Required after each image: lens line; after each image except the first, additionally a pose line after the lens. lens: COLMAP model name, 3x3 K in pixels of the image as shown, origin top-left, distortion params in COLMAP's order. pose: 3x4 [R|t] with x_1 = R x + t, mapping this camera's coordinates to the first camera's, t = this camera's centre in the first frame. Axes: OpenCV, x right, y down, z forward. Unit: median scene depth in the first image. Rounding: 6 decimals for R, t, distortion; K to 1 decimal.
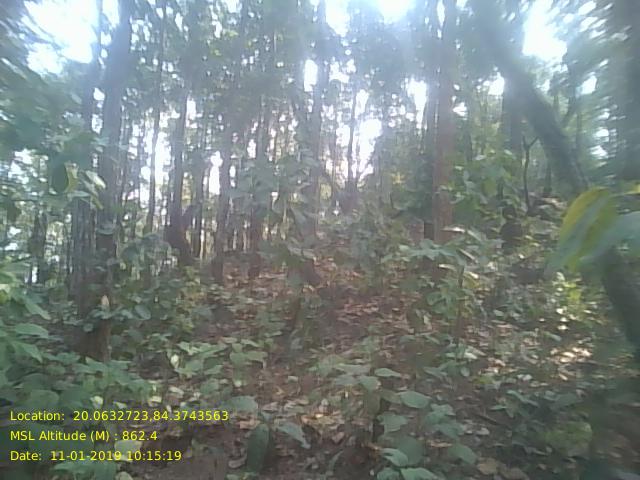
lens RADIAL K [[554.6, 0, 319.3], [0, 554.6, 240.1], [0, 0, 1]] dist [0.038972, -0.009728]
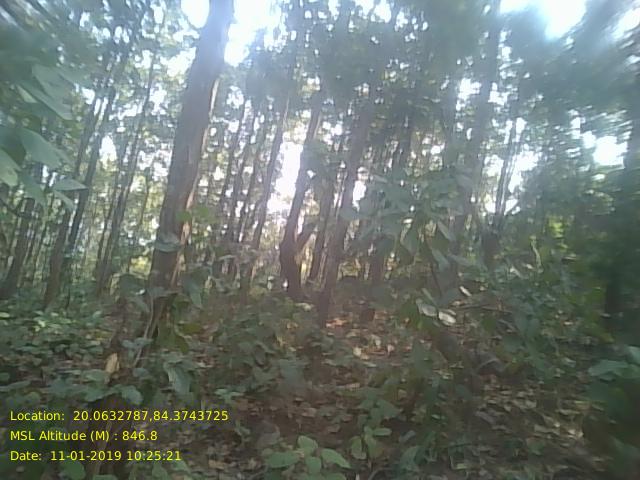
lens RADIAL K [[554.6, 0, 318.3], [0, 554.6, 239.1], [0, 0, 1]] dist [0.038972, -0.009728]
pose [[0.964713, 0.130361, -0.228769, -0.014715], [-0.140070, 0.989783, -0.026658, -0.015200], [0.222956, 0.057761, 0.973116, 0.165275]]
